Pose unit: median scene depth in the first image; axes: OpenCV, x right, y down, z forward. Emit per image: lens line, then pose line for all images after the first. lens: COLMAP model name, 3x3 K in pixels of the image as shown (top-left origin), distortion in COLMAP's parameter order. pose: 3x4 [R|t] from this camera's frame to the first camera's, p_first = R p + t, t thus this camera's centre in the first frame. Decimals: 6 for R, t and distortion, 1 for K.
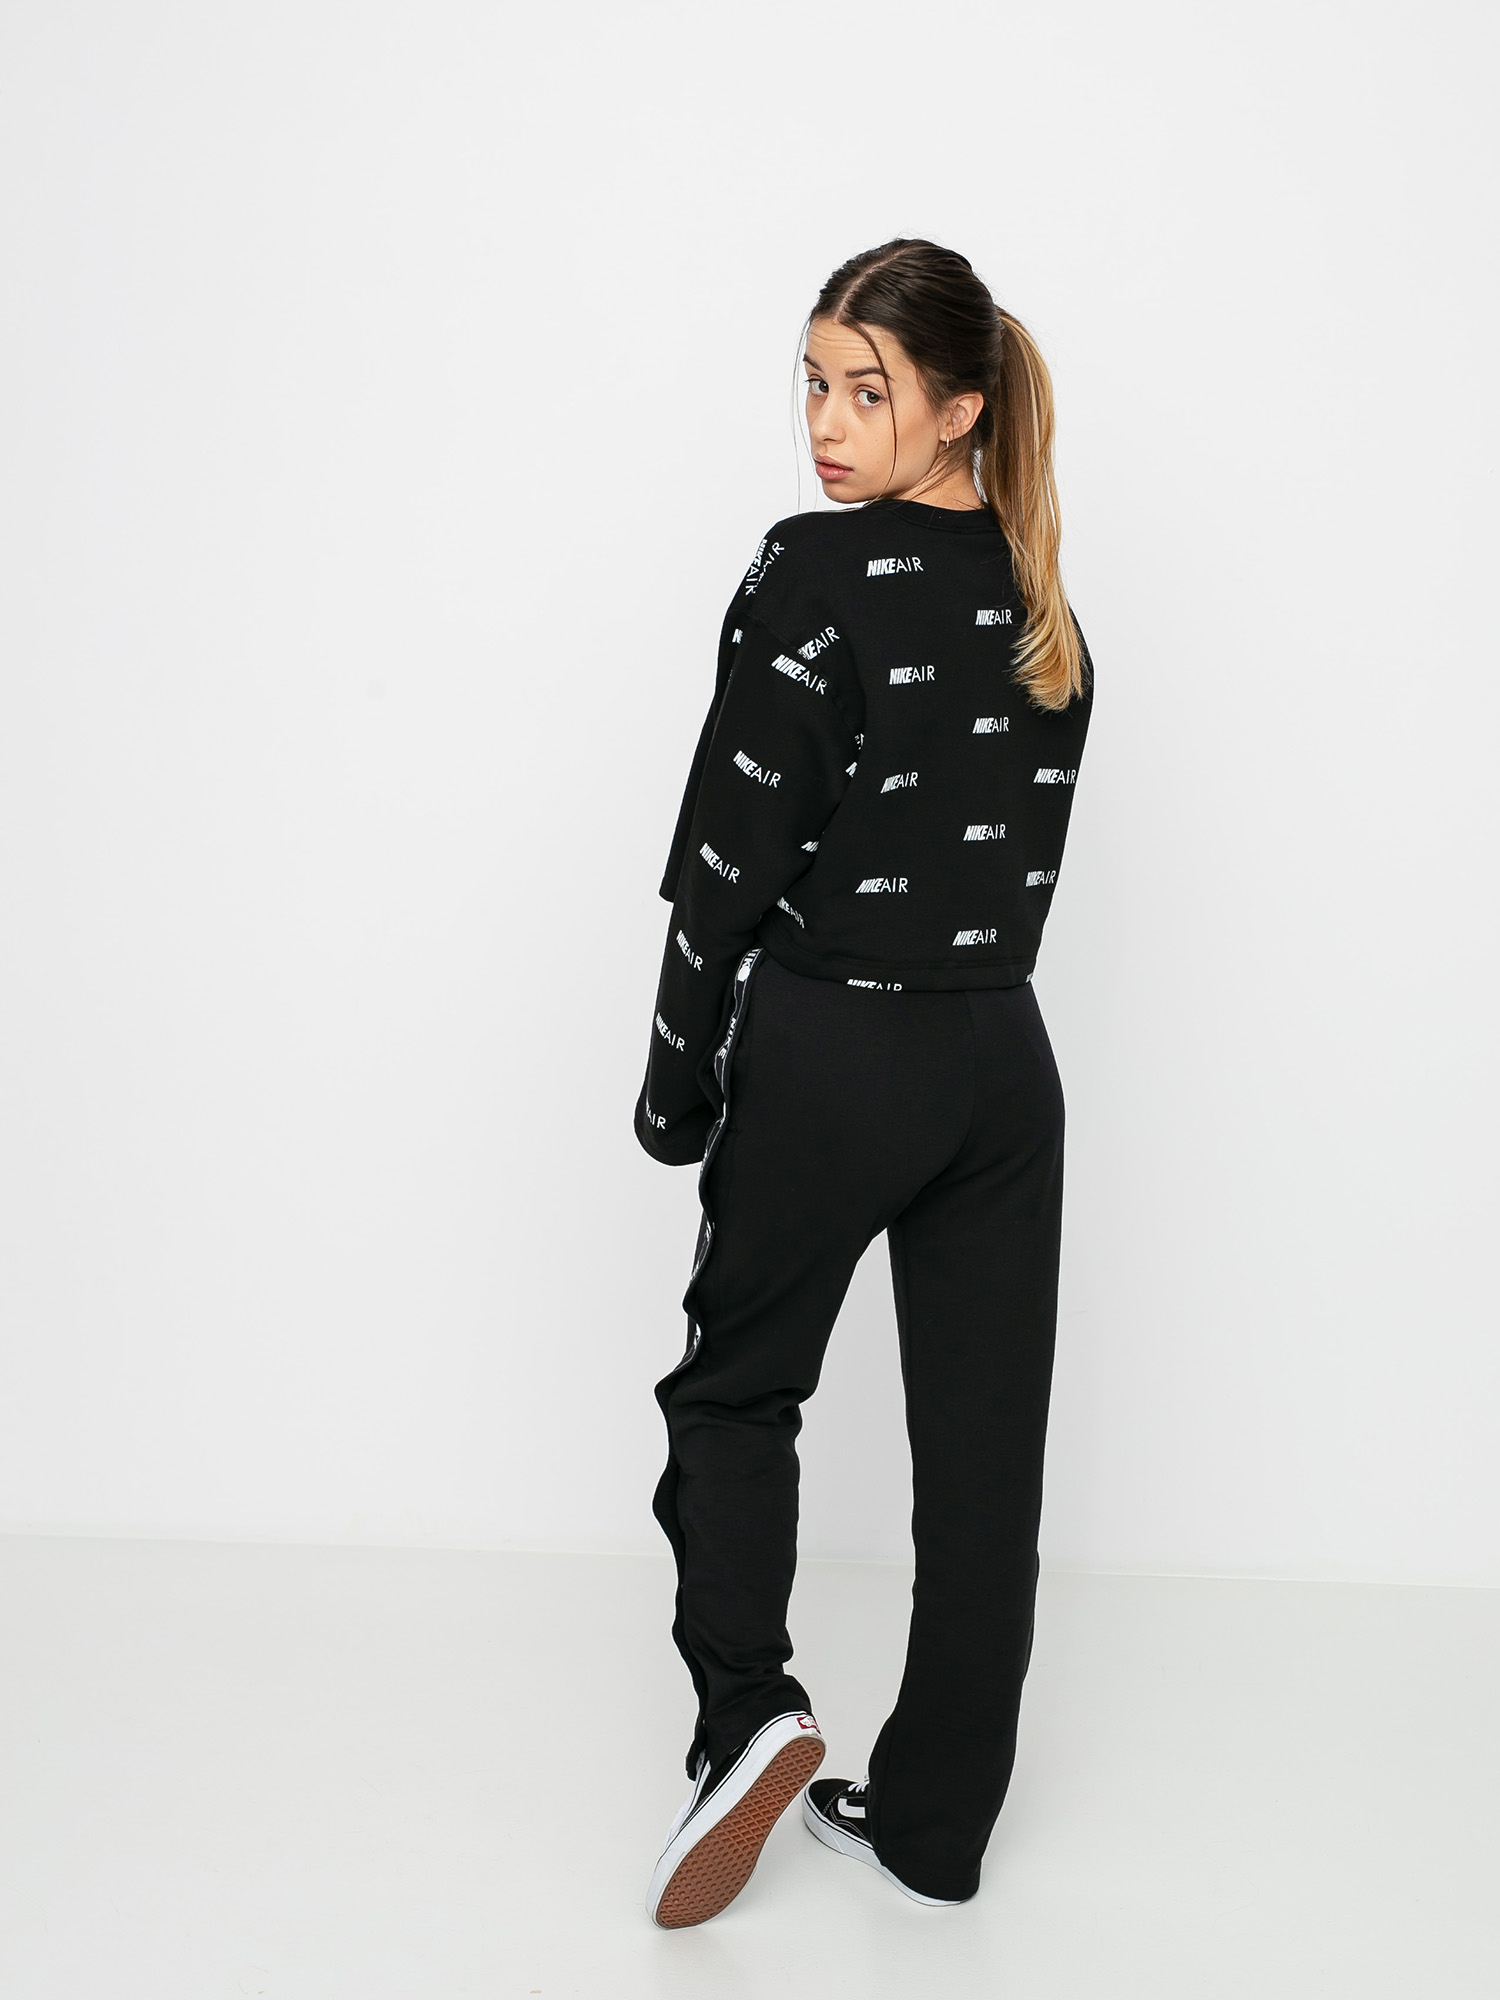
lens RADIAL K [[2809.4, 0, 750.0], [0, 2809.4, 1000.0], [0, 0, 1]] dist [-0.171622, -0.001842]
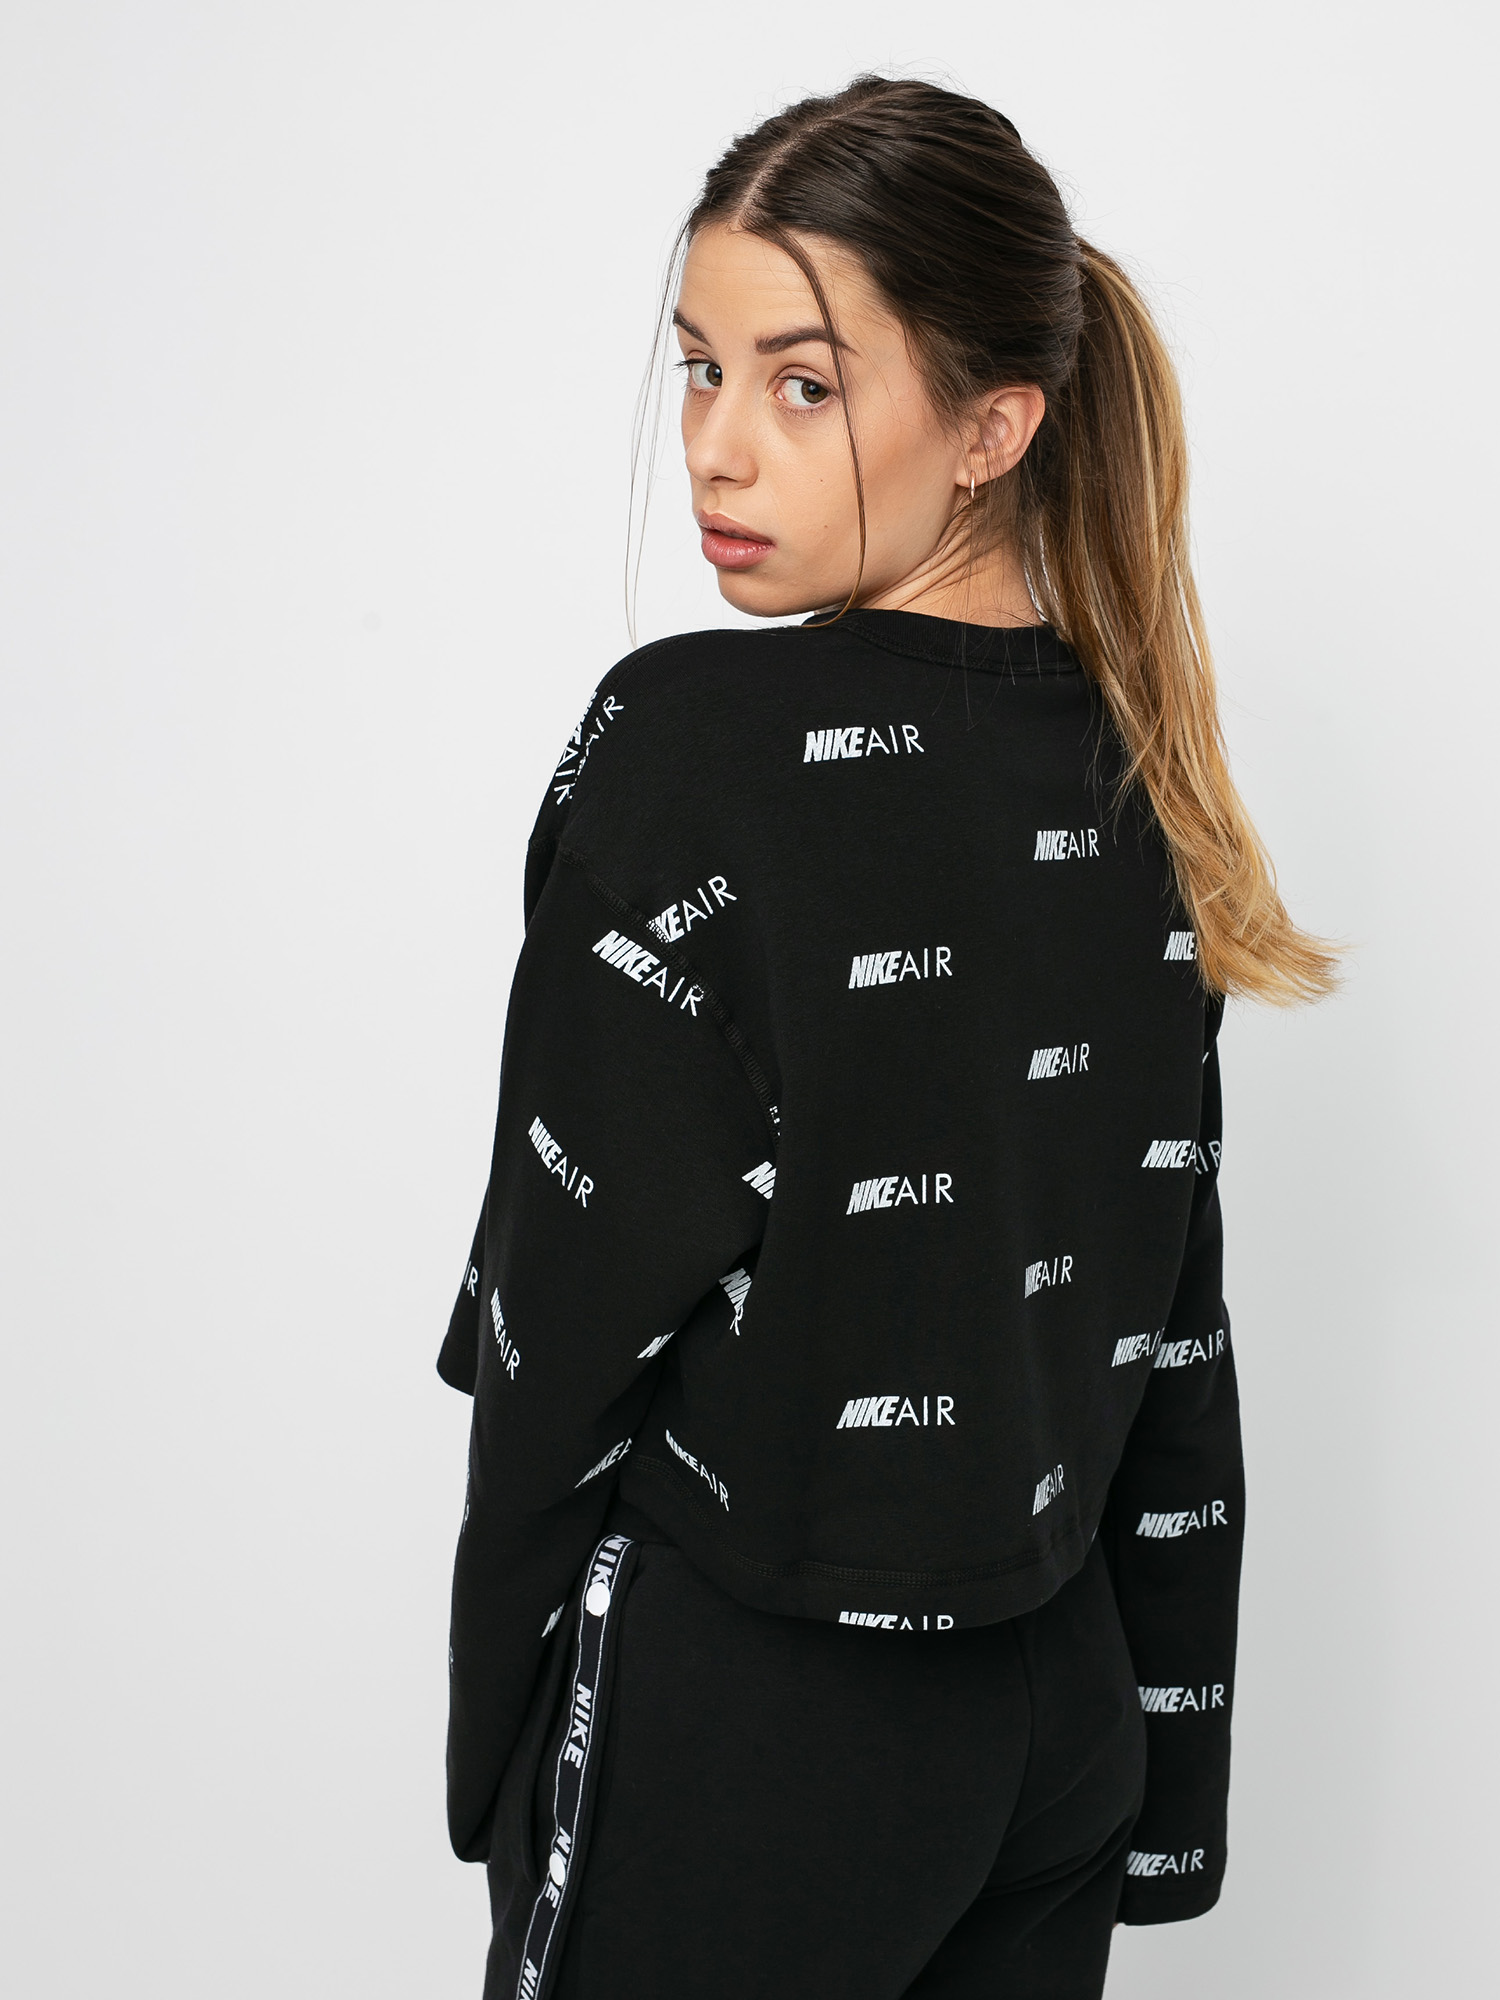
lens RADIAL K [[2833.6, 0, 750.0], [0, 2833.6, 1000.0], [0, 0, 1]] dist [0.184472, -0.015663]
pose [[0.999505, -0.012345, -0.028923, 0.045836], [0.009799, 0.996199, -0.086549, -0.068389], [0.029882, 0.086223, 0.995828, 0.513803]]
